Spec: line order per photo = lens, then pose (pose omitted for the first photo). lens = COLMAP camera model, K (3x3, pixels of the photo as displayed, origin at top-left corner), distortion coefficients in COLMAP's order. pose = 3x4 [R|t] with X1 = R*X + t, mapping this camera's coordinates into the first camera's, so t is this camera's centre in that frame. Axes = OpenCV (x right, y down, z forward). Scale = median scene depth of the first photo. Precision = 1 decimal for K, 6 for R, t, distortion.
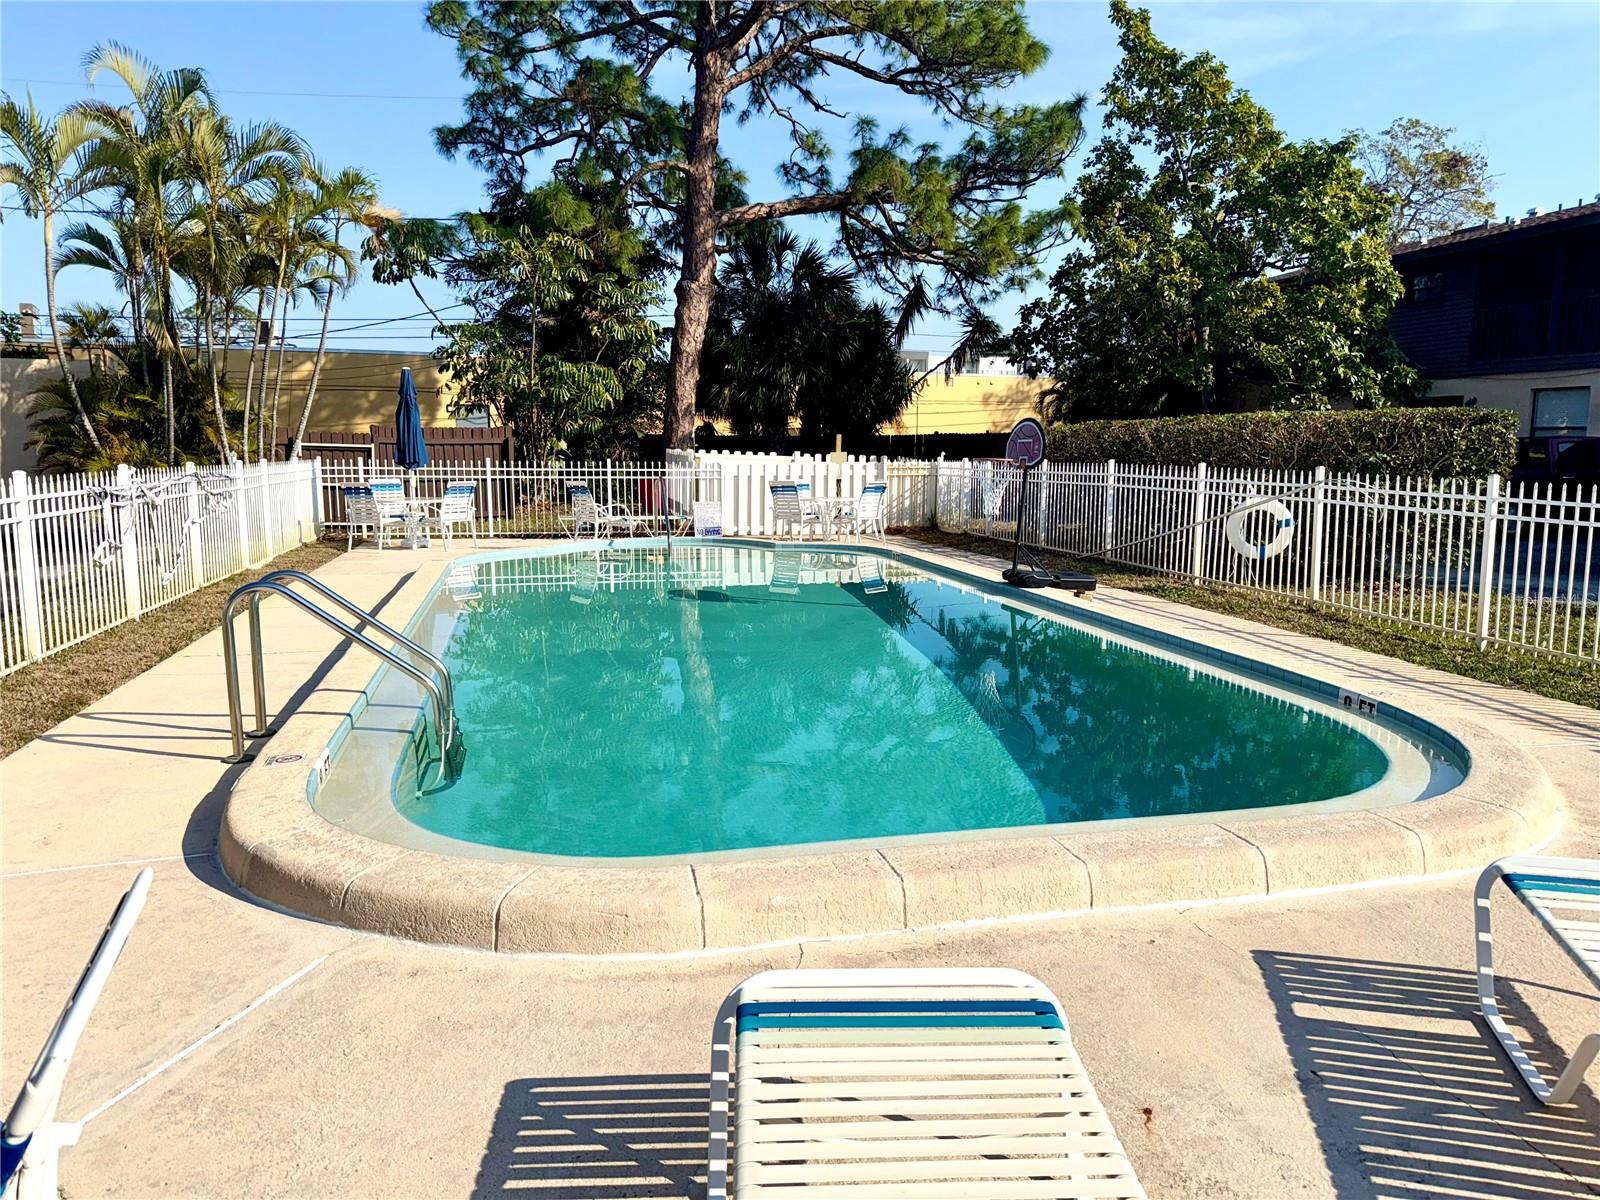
lens RADIAL K [[1154.4, 0, 799.0], [0, 1154.4, 598.5], [0, 0, 1]] dist [0.005755, -0.017280]
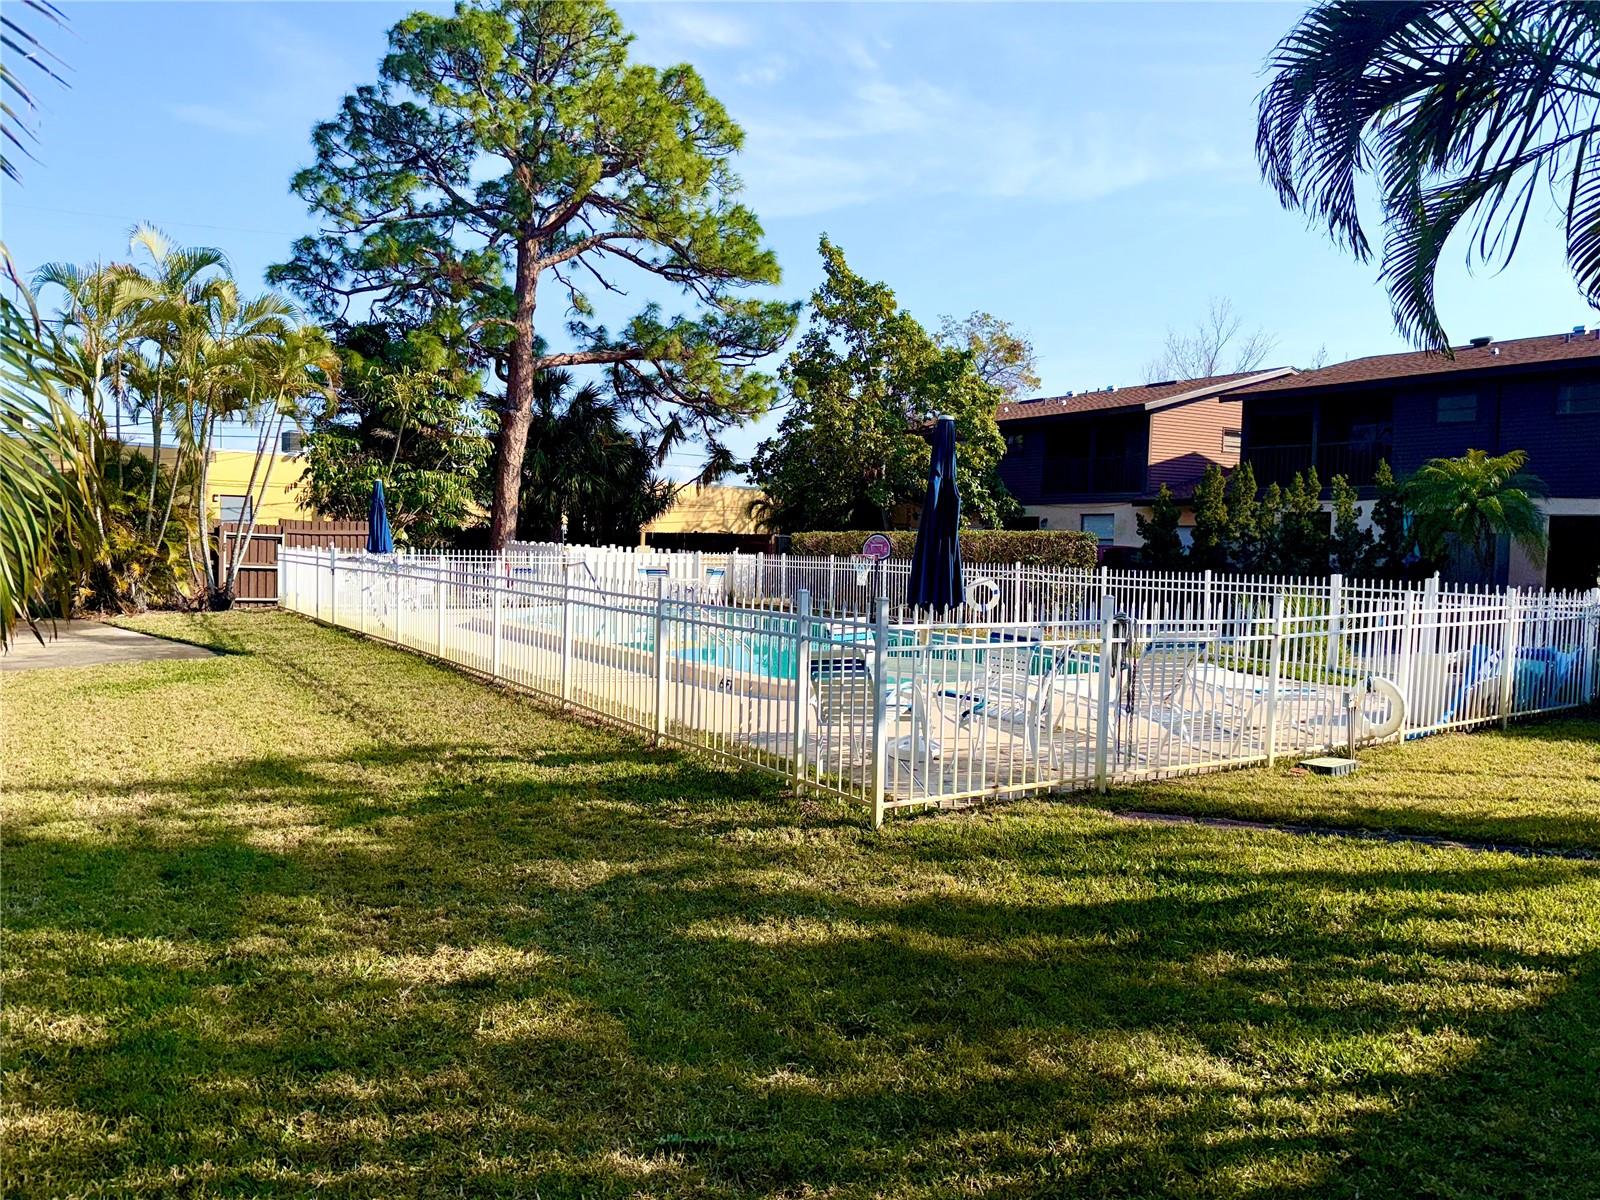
lens RADIAL K [[1154.4, 0, 797.9], [0, 1154.4, 600.7], [0, 0, 1]] dist [0.005755, -0.017280]
pose [[0.937406, 0.003235, 0.348223, -0.242763], [0.023027, 0.997193, -0.071251, 0.034398], [-0.347476, 0.074809, 0.934700, -0.293240]]
